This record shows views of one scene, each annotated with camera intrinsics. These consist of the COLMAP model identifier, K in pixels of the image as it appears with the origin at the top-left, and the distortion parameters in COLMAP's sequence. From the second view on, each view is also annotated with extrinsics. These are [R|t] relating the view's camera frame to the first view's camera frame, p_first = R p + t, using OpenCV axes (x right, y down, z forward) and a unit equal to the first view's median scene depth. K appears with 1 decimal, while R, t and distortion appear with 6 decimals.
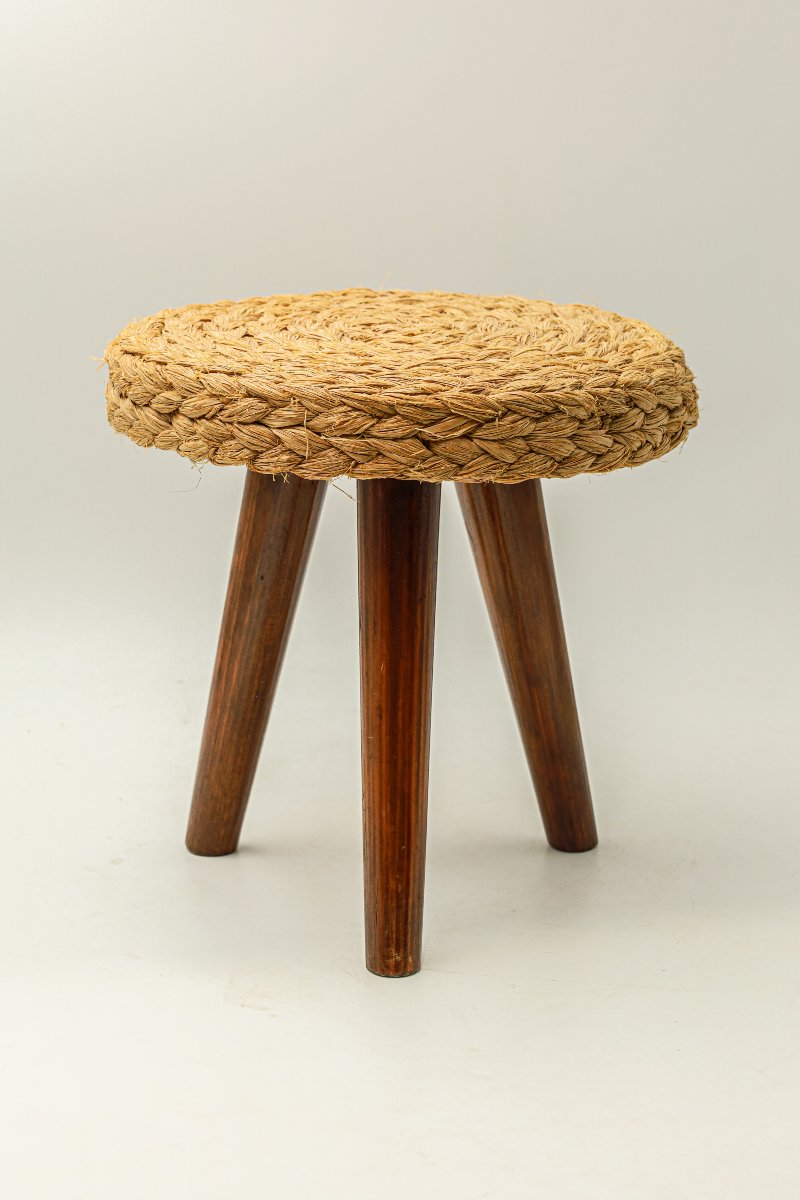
lens RADIAL K [[2708.2, 0, 401.1], [0, 2708.2, 600.9], [0, 0, 1]] dist [0.047157, 0.000000]
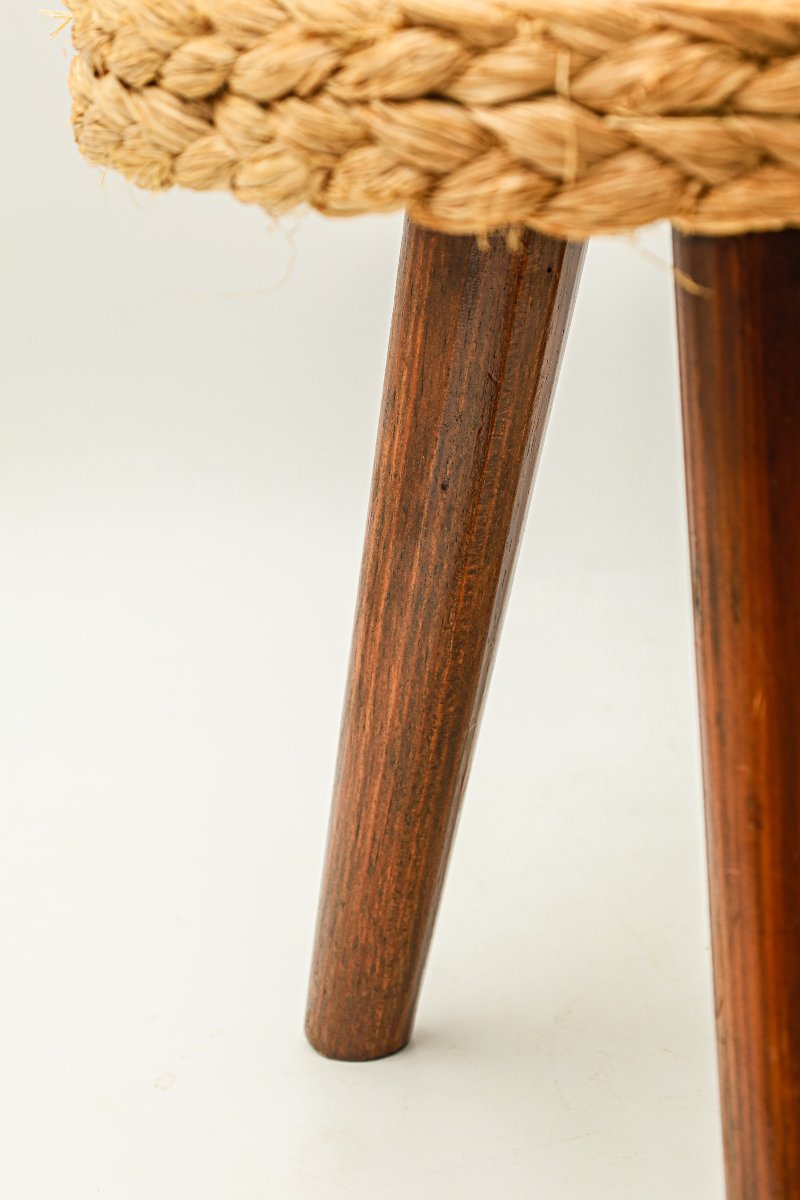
lens RADIAL K [[2708.2, 0, 398.9], [0, 2708.2, 600.6], [0, 0, 1]] dist [0.047157, 0.000000]
pose [[0.997877, -0.041695, -0.050030, -0.039713], [0.044275, 0.997684, 0.051629, -0.014402], [0.047761, -0.053735, 0.997412, 0.586867]]
